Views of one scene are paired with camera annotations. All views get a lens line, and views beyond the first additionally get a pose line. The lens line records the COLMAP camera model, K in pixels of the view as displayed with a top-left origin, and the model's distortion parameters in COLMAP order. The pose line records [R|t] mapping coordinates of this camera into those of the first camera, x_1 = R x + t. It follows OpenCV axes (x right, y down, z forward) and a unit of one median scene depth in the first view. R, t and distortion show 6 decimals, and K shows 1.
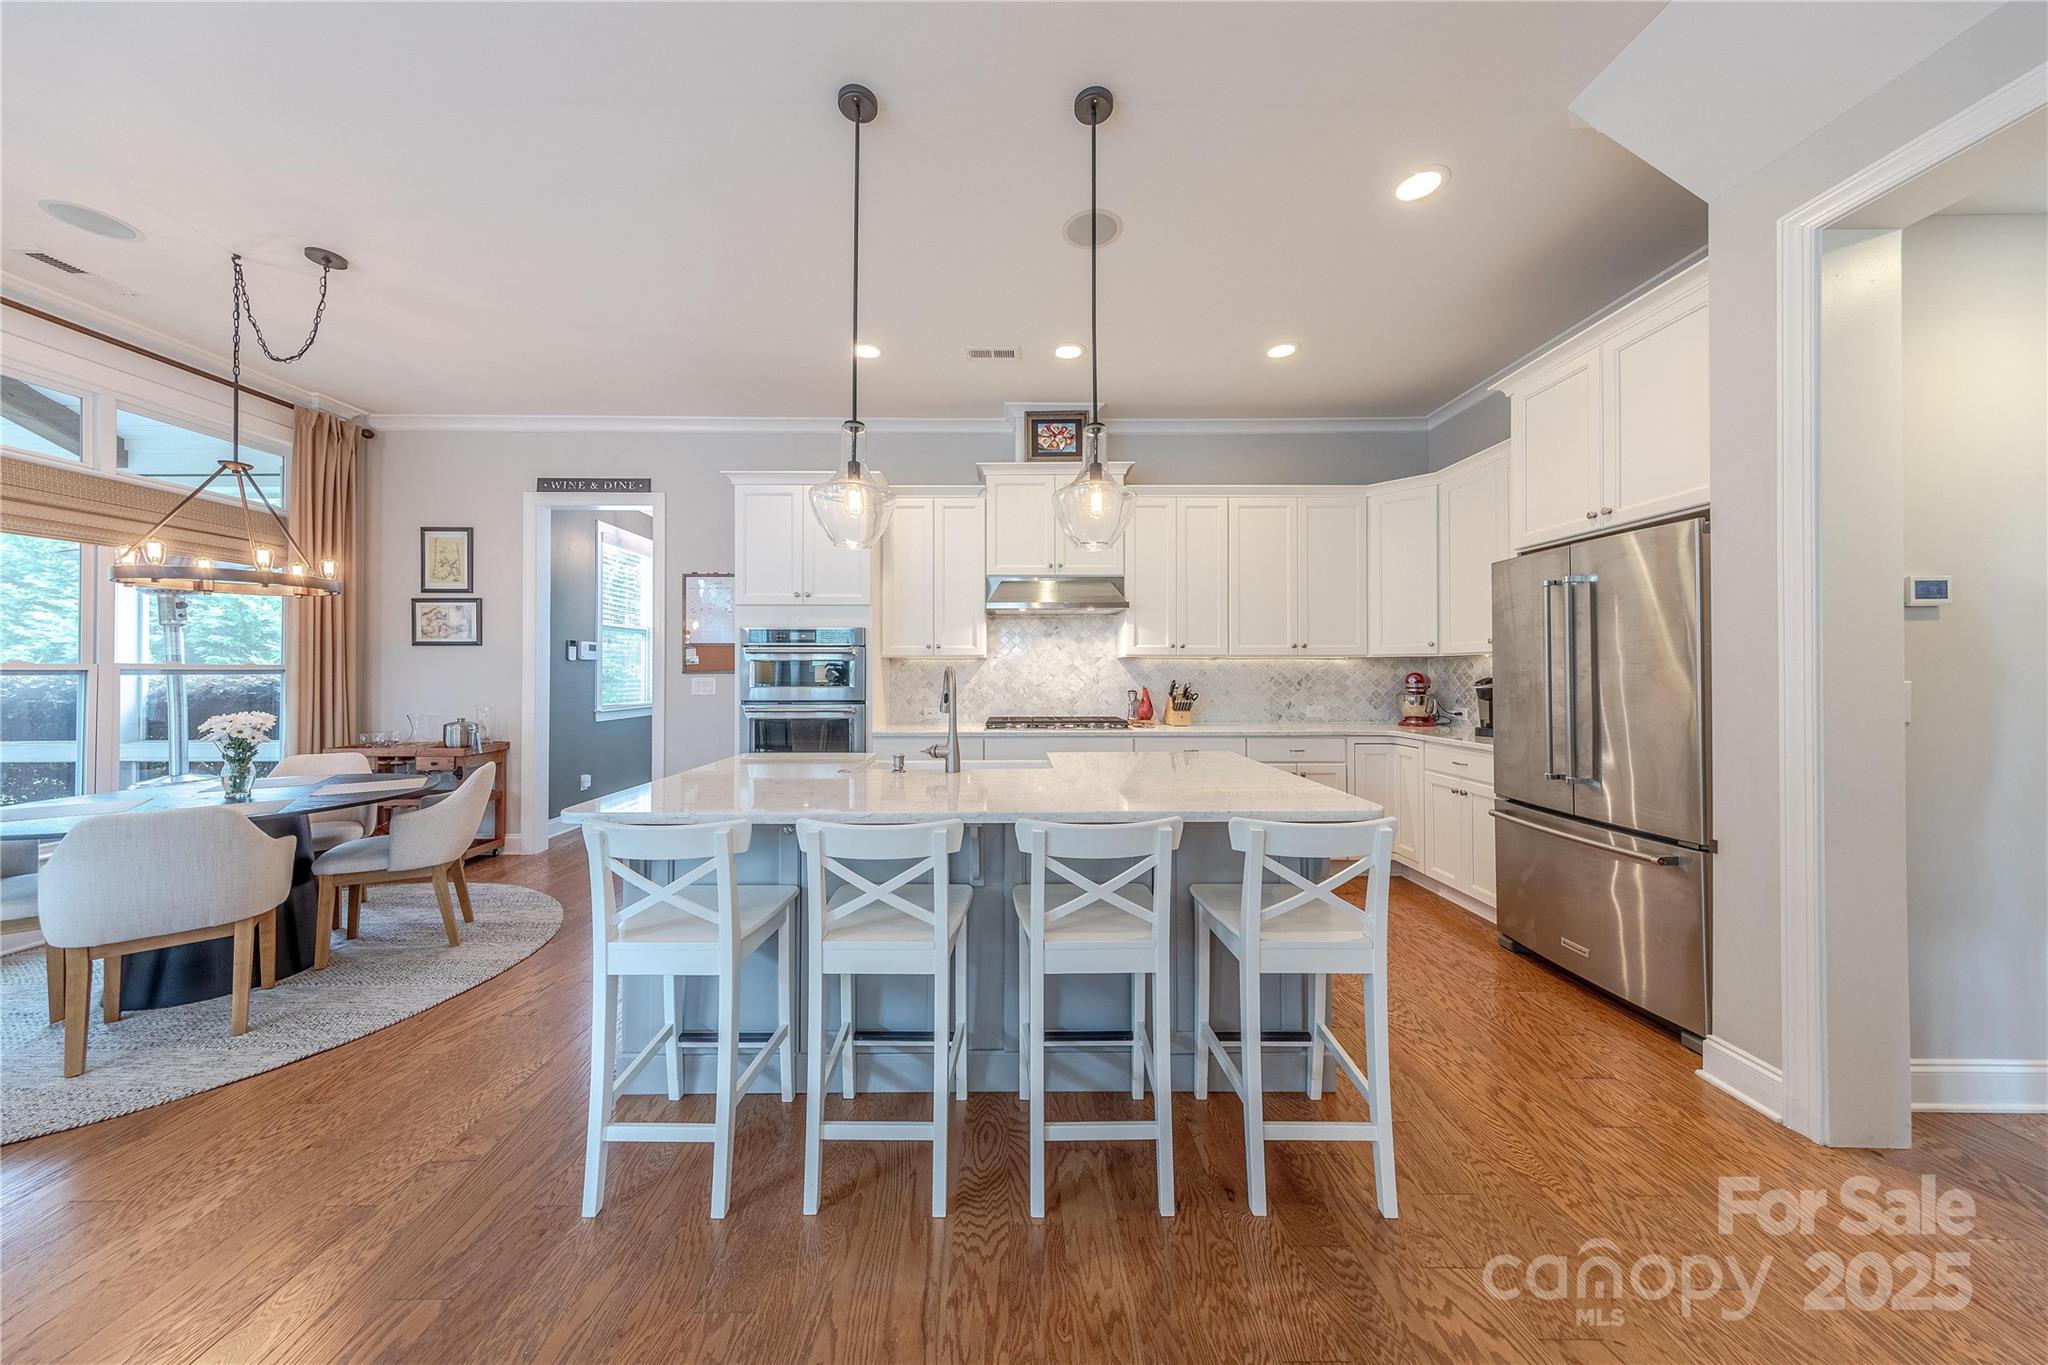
lens RADIAL K [[655.9, 0, 1009.3], [0, 655.9, 665.8], [0, 0, 1]] dist [0.007974, 0.000024]
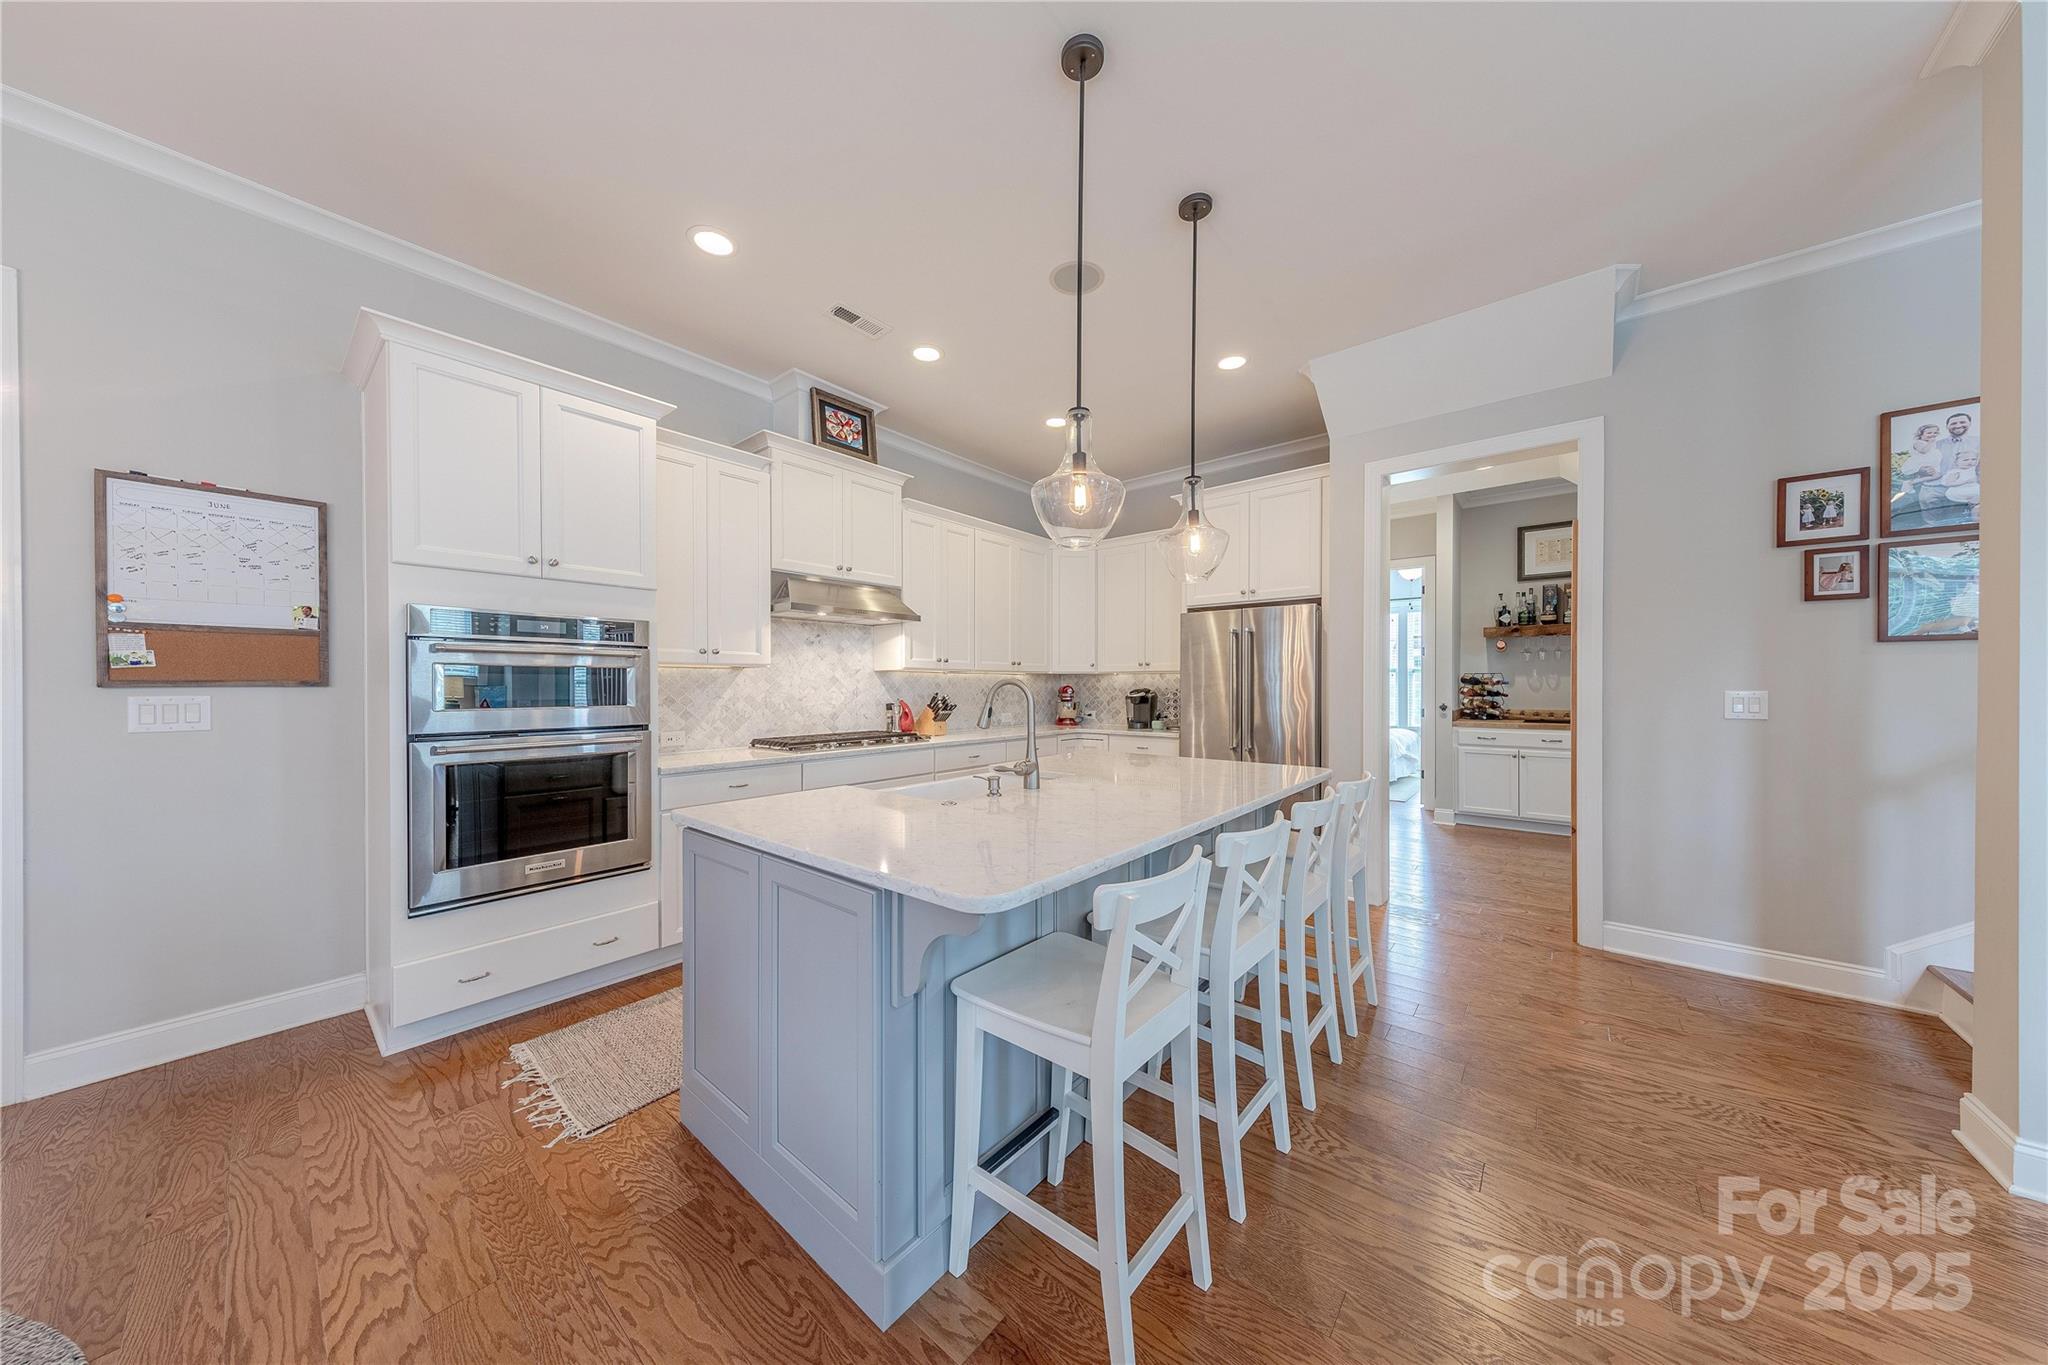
lens RADIAL K [[645.9, 0, 1019.5], [0, 645.9, 689.9], [0, 0, 1]] dist [0.004045, -0.000240]
pose [[0.644441, -0.004402, 0.764642, -0.459695], [-0.009161, 0.999867, 0.013477, 0.002340], [-0.764599, -0.015690, 0.644315, 0.228784]]
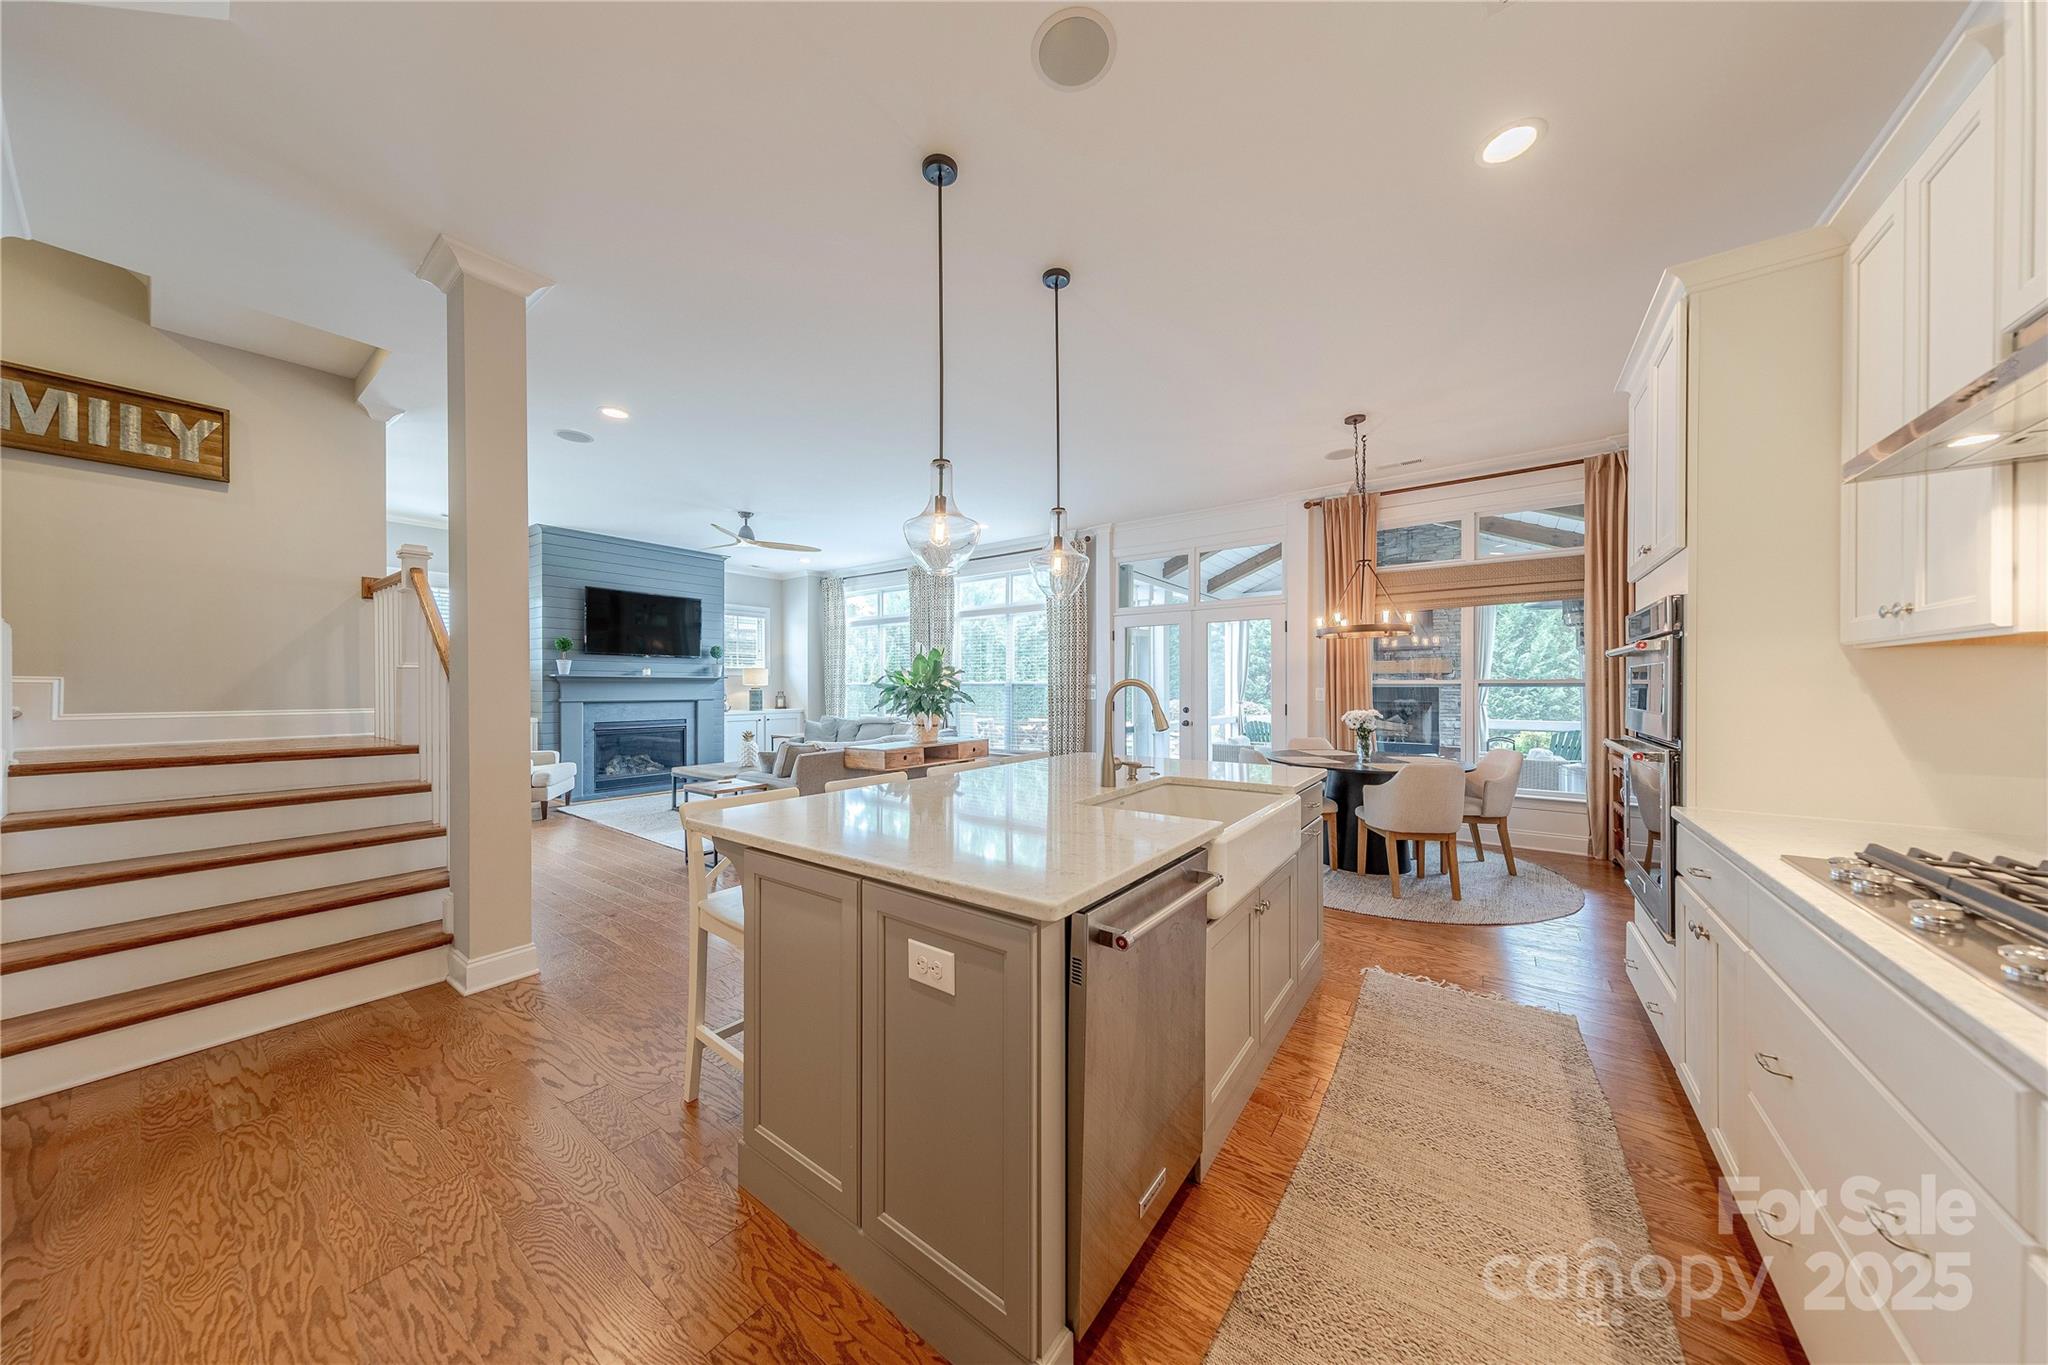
lens RADIAL K [[641.3, 0, 1027.3], [0, 641.3, 687.3], [0, 0, 1]] dist [0.000711, -0.000017]
pose [[-0.587985, 0.001944, -0.808870, 0.430691], [0.009567, 0.999944, -0.004551, 0.006984], [0.808815, -0.010415, -0.587970, 0.826378]]
